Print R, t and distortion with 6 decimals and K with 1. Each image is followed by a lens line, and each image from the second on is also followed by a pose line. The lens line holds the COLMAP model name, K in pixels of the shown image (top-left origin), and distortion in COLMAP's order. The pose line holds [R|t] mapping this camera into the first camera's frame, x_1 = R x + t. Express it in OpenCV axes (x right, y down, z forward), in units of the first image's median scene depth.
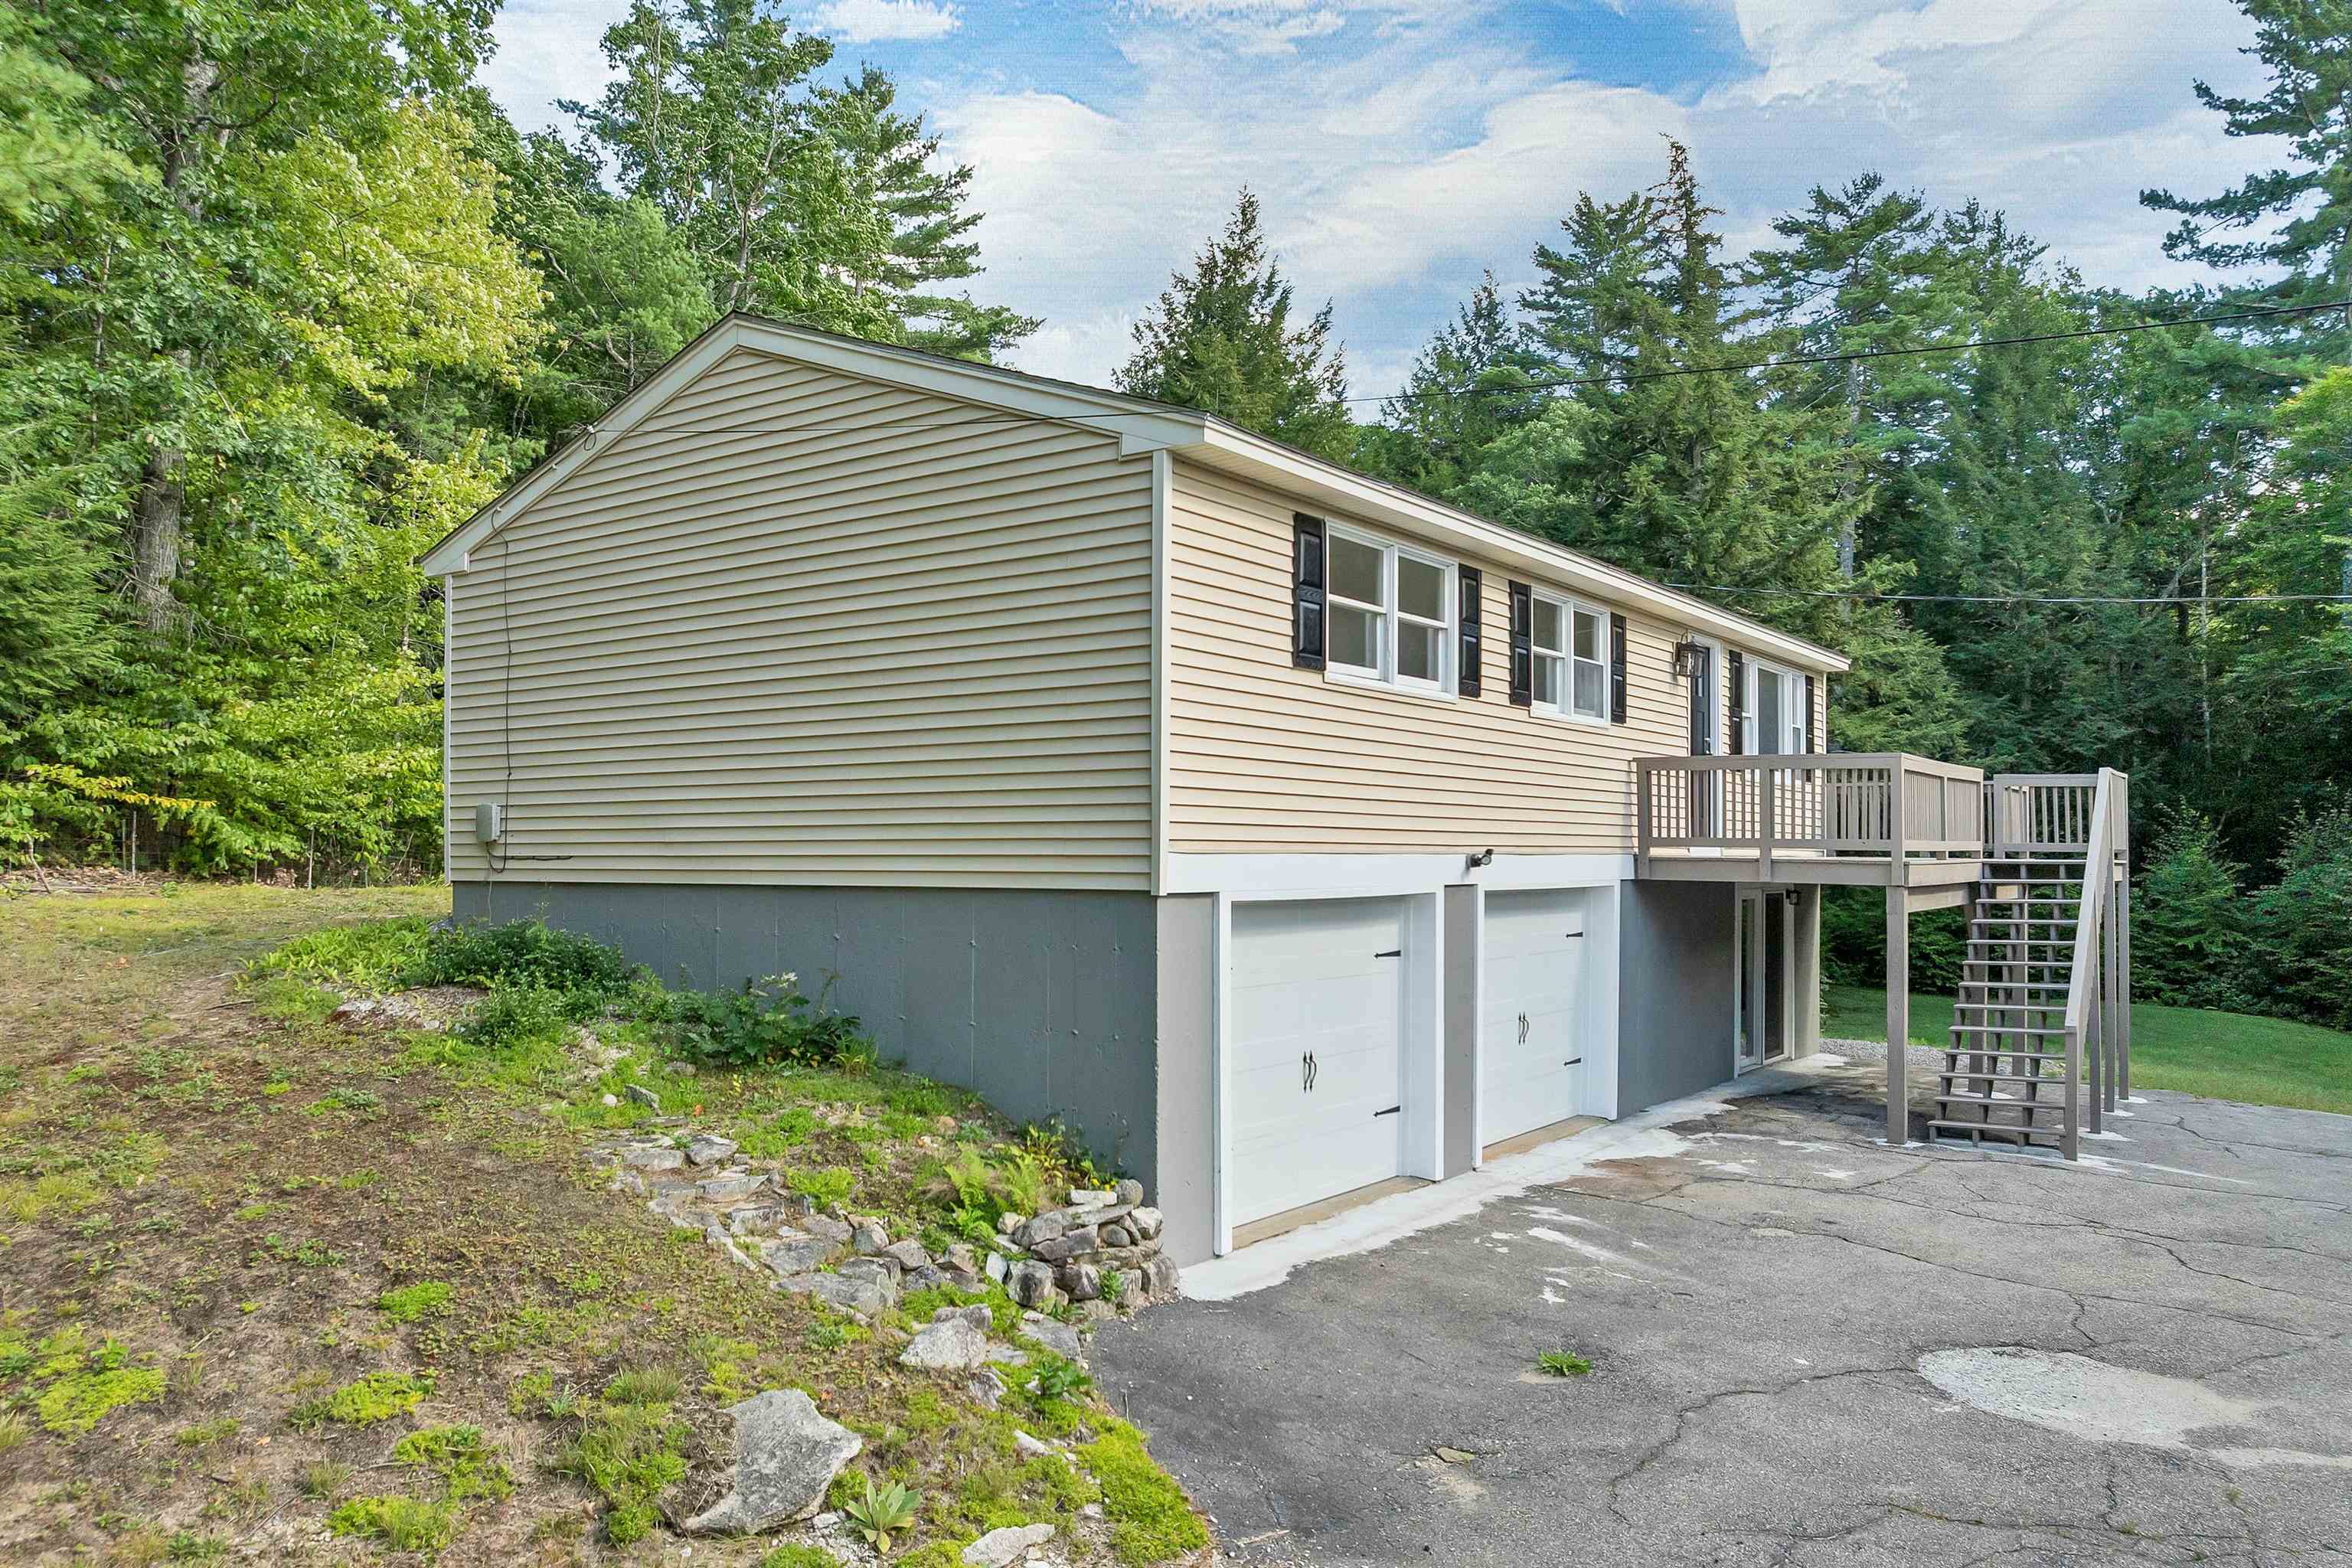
lens RADIAL K [[1664.4, 0, 1176.0], [0, 1664.4, 784.0], [0, 0, 1]] dist [-0.042909, 0.000168]
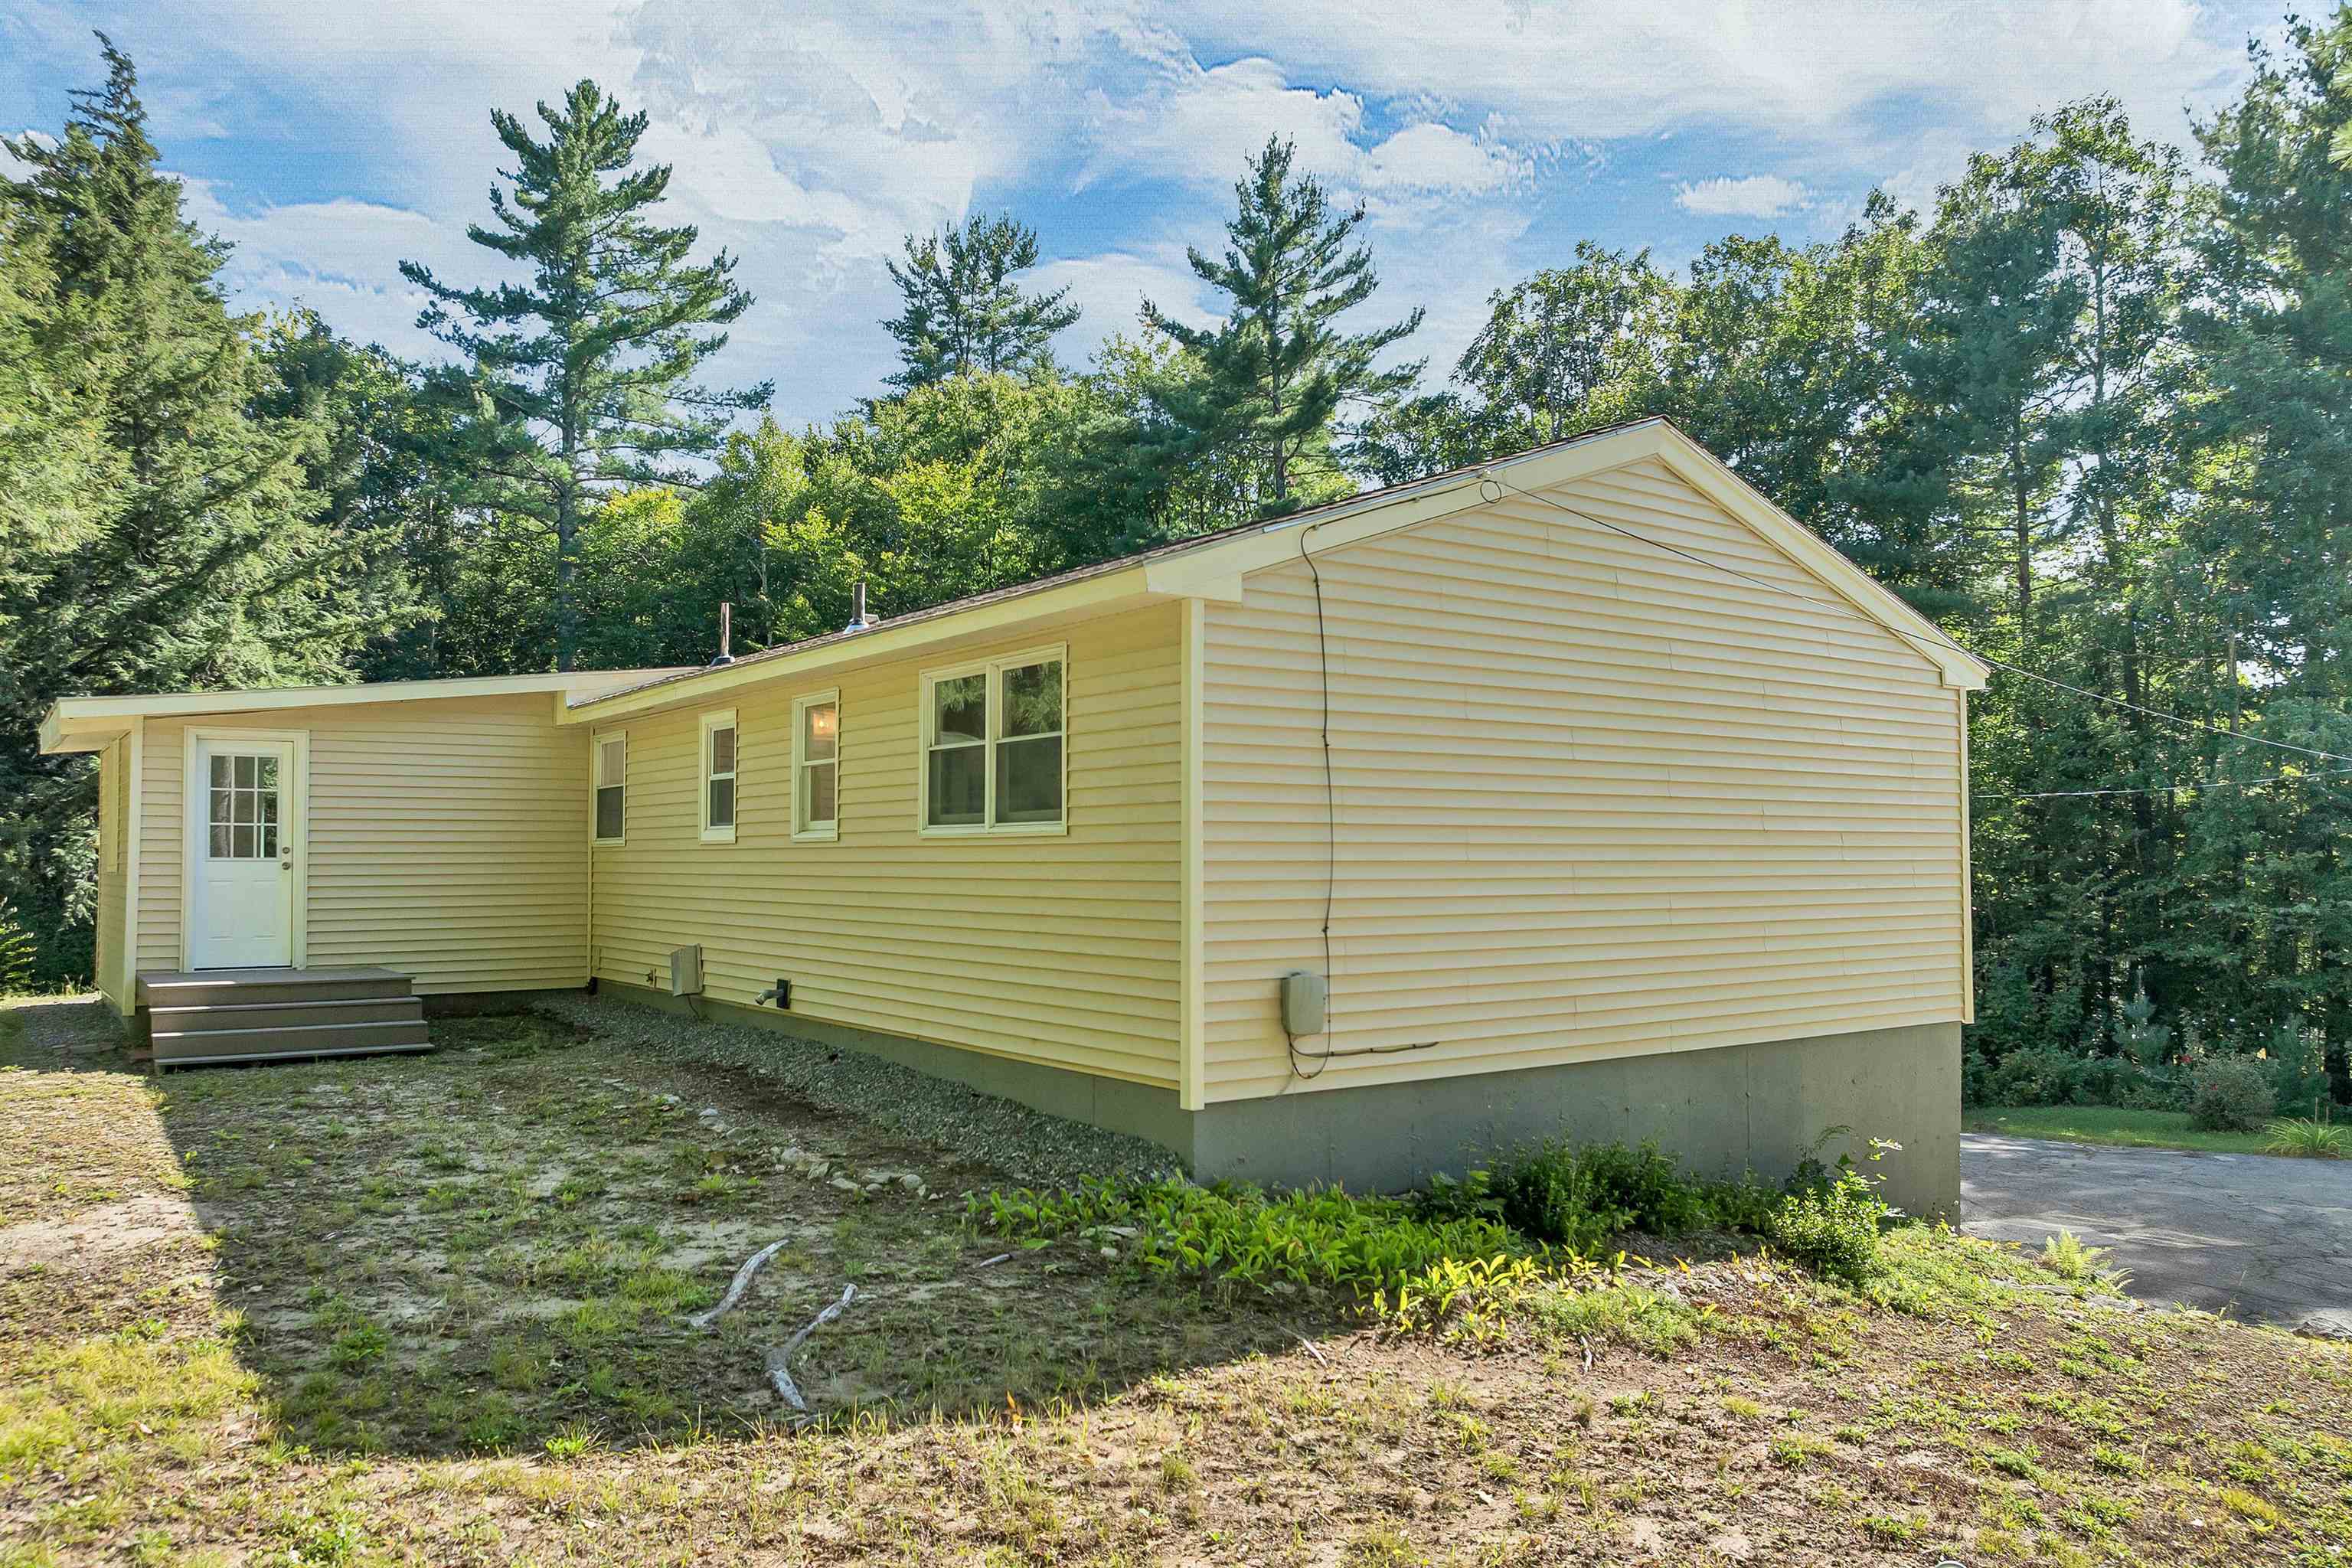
lens RADIAL K [[1664.4, 0, 1176.0], [0, 1664.4, 784.0], [0, 0, 1]] dist [-0.042909, 0.000168]
pose [[0.310224, 0.047004, 0.949501, -0.246272], [-0.039200, 0.998560, -0.036625, -0.008760], [-0.949855, -0.025858, 0.311619, 0.195644]]
